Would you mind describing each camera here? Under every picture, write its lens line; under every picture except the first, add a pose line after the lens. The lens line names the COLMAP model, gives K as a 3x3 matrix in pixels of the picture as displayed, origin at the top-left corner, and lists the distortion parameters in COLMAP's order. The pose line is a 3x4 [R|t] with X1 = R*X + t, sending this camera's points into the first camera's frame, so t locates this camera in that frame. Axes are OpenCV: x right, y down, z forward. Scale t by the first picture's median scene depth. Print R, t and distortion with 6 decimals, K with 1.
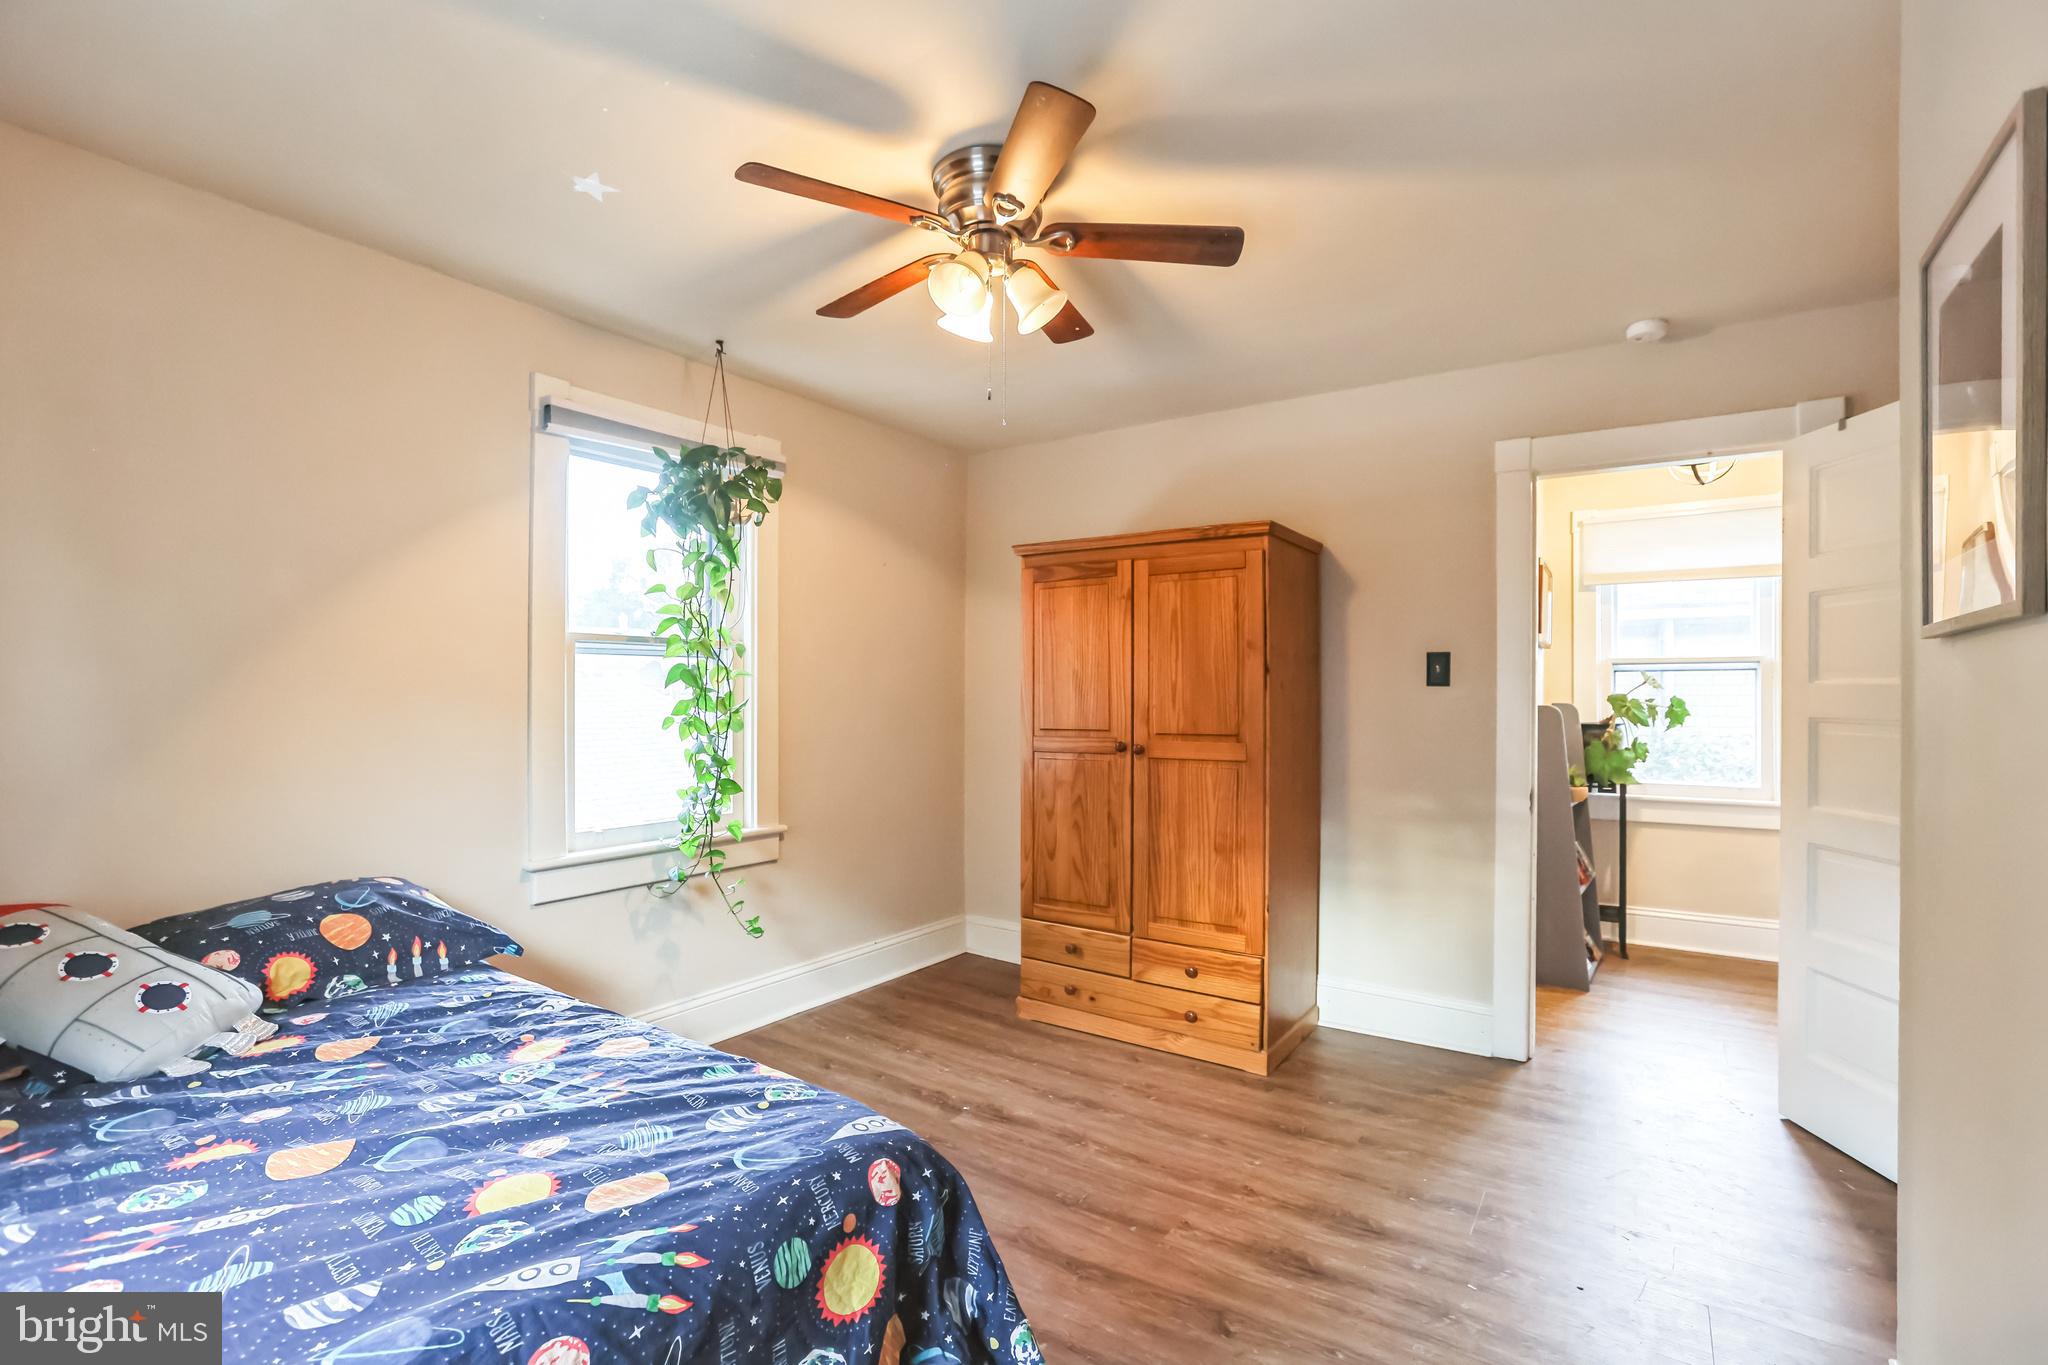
lens RADIAL K [[919.7, 0, 1025.5], [0, 919.7, 691.1], [0, 0, 1]] dist [-0.012061, 0.000176]
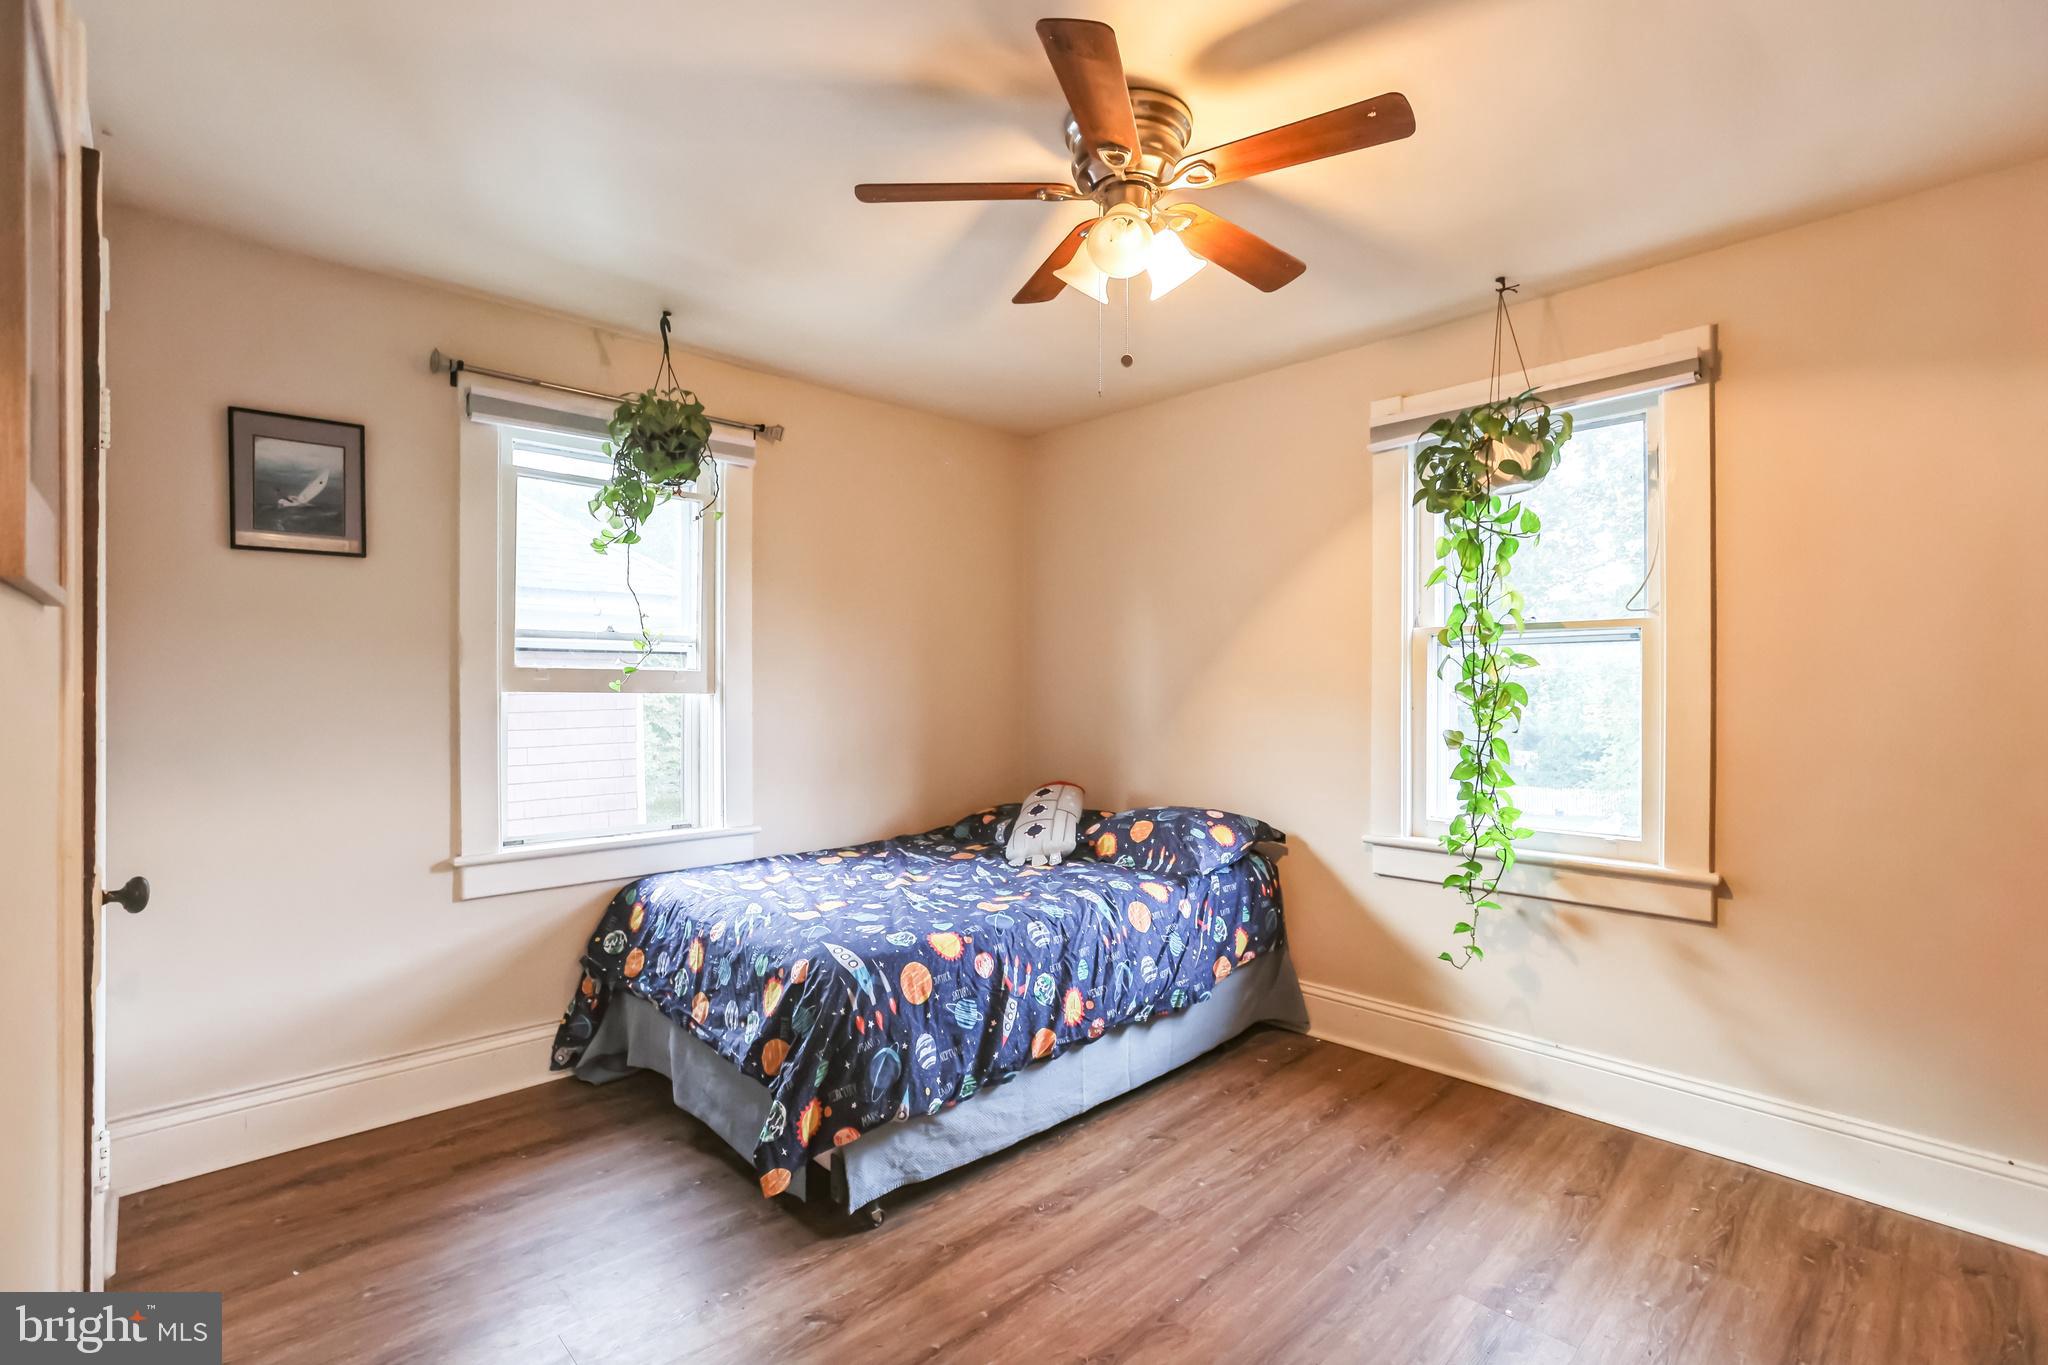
lens RADIAL K [[919.7, 0, 1025.5], [0, 919.7, 691.1], [0, 0, 1]] dist [-0.012061, 0.000176]
pose [[-0.212132, -0.003685, -0.977234, 0.545073], [0.004661, 0.999978, -0.004783, 0.009397], [0.977230, -0.005570, -0.212110, 0.676666]]
